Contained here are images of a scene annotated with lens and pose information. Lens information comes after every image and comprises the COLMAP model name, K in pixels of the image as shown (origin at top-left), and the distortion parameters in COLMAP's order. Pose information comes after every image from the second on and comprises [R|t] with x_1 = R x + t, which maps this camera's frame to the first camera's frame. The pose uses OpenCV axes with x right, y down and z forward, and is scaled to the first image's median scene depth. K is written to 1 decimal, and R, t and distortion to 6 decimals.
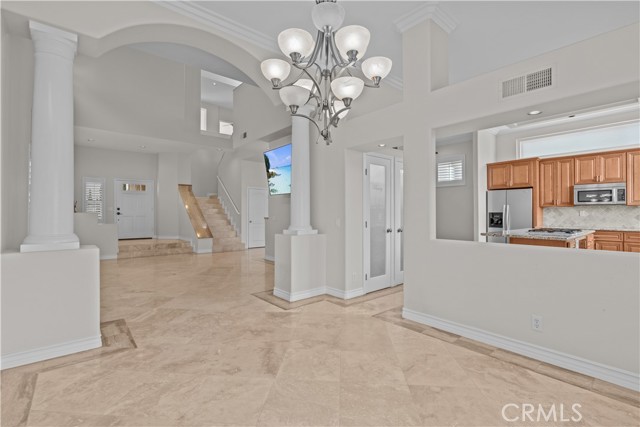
lens RADIAL K [[290.5, 0, 318.8], [0, 290.5, 211.2], [0, 0, 1]] dist [-0.010720, 0.002751]
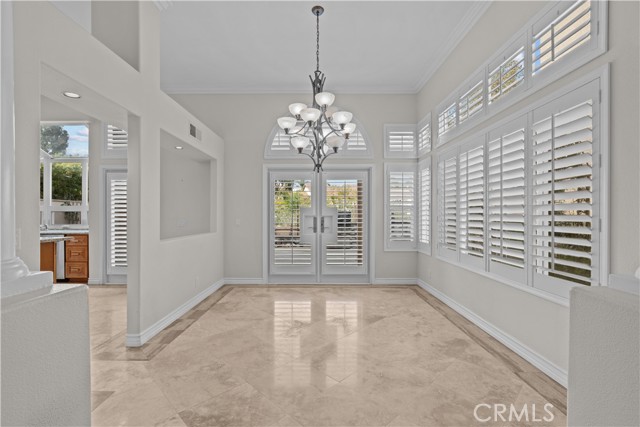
lens RADIAL K [[290.5, 0, 318.7], [0, 290.5, 215.3], [0, 0, 1]] dist [-0.010720, 0.002751]
pose [[-0.765451, -0.000855, 0.643493, -0.469021], [-0.005907, 0.999966, -0.005697, 0.009332], [-0.643467, -0.008162, -0.765431, 1.026488]]
